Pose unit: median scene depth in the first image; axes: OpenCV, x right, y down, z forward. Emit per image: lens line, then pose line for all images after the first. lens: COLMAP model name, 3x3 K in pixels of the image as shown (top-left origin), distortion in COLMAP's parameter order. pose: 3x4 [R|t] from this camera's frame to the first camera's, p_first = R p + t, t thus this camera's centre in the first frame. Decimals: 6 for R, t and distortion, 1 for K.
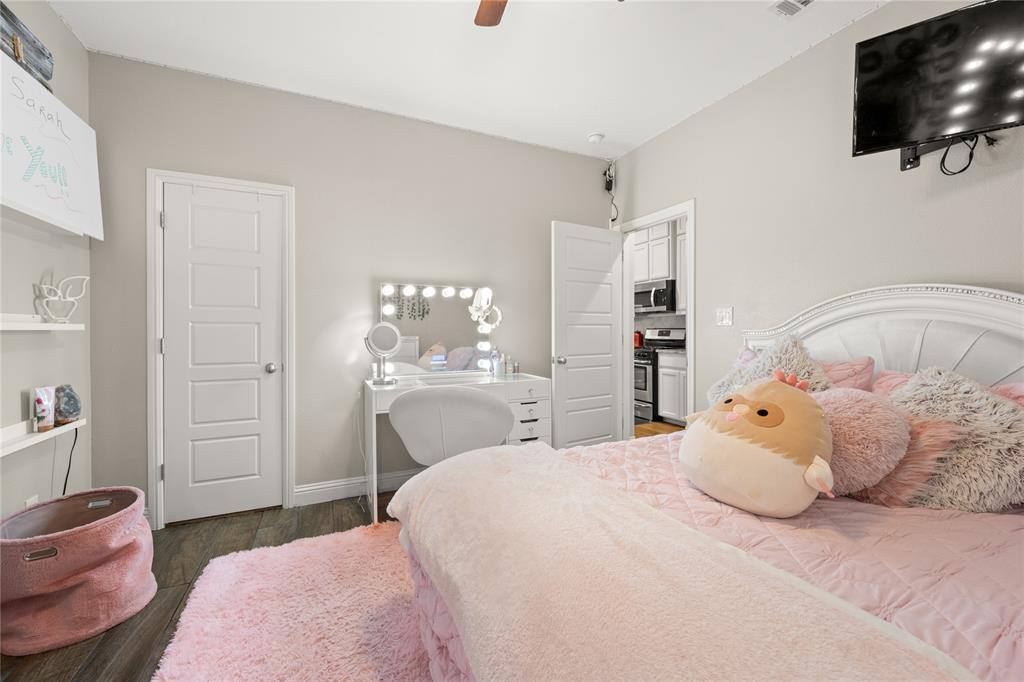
lens RADIAL K [[404.3, 0, 505.9], [0, 404.3, 331.1], [0, 0, 1]] dist [-0.000482, -0.000435]
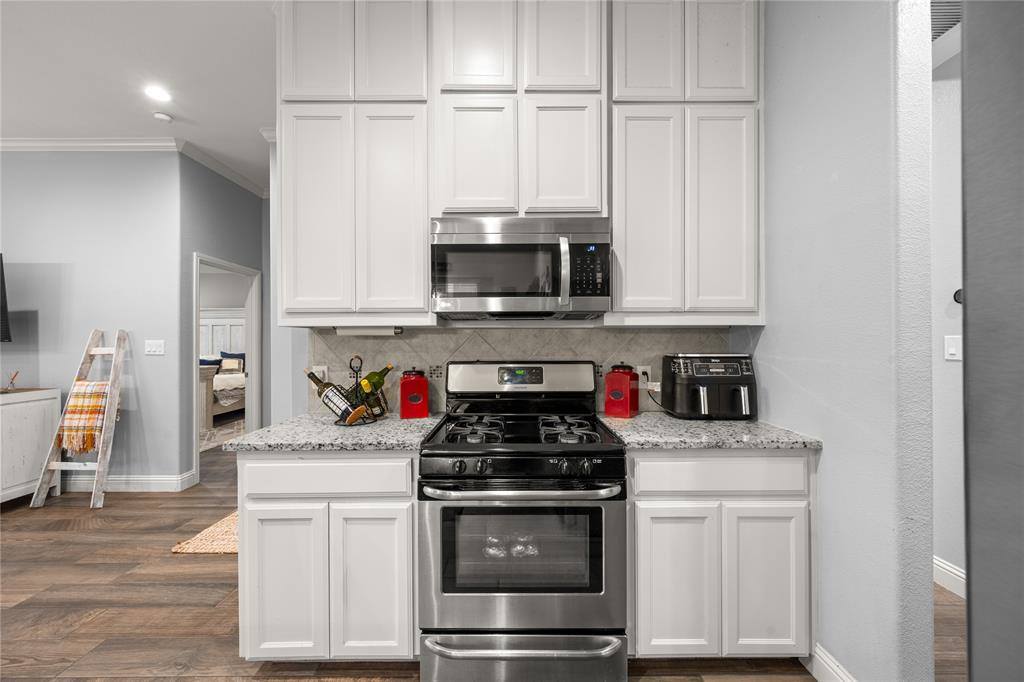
lens RADIAL K [[404.3, 0, 512.6], [0, 404.3, 340.1], [0, 0, 1]] dist [-0.000482, -0.000435]
pose [[0.408664, -0.003294, 0.912679, 0.060355], [0.005306, 0.999985, 0.001233, -0.026584], [-0.912670, 0.004339, 0.408675, 0.876123]]
